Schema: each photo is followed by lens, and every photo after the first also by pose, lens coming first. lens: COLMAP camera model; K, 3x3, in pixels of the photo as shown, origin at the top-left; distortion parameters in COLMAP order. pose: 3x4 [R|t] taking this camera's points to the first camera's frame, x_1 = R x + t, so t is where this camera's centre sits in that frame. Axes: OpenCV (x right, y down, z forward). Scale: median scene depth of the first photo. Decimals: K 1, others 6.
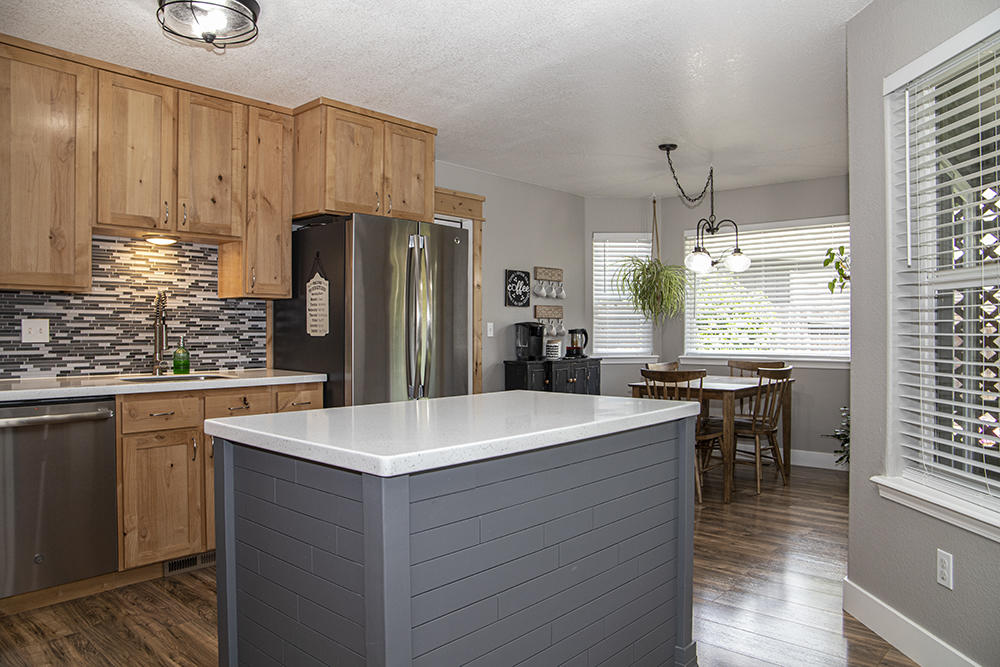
lens RADIAL K [[691.5, 0, 500.0], [0, 691.5, 333.5], [0, 0, 1]] dist [-0.125759, 0.091048]
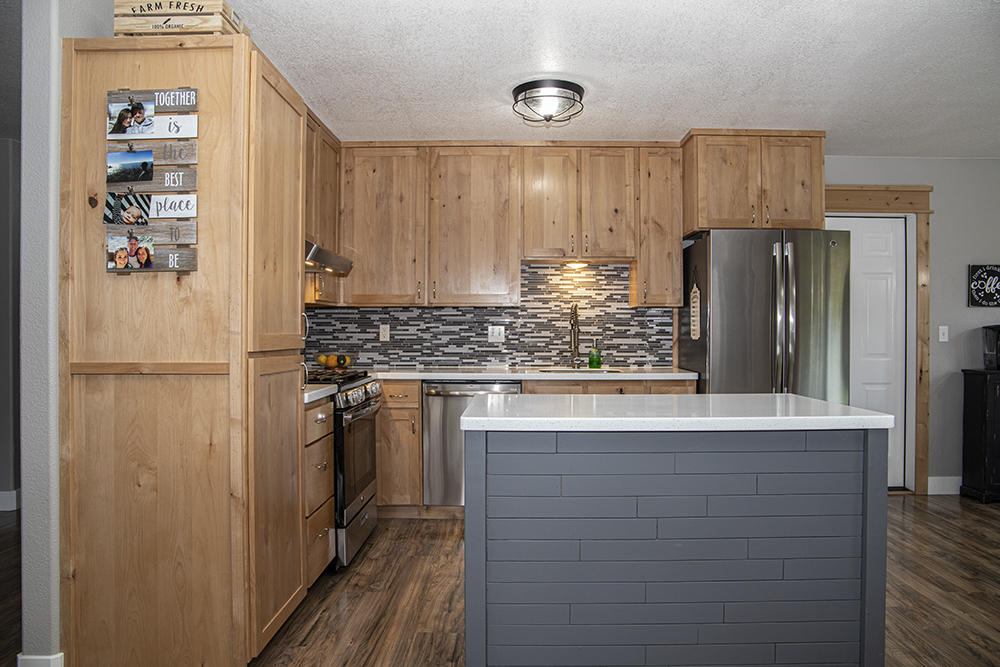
lens RADIAL K [[691.5, 0, 500.0], [0, 691.5, 333.5], [0, 0, 1]] dist [-0.125759, 0.091048]
pose [[0.665026, 0.001327, -0.746819, 0.367860], [-0.005327, 0.999981, -0.002967, -0.000704], [0.746801, 0.005951, 0.665021, 0.004950]]
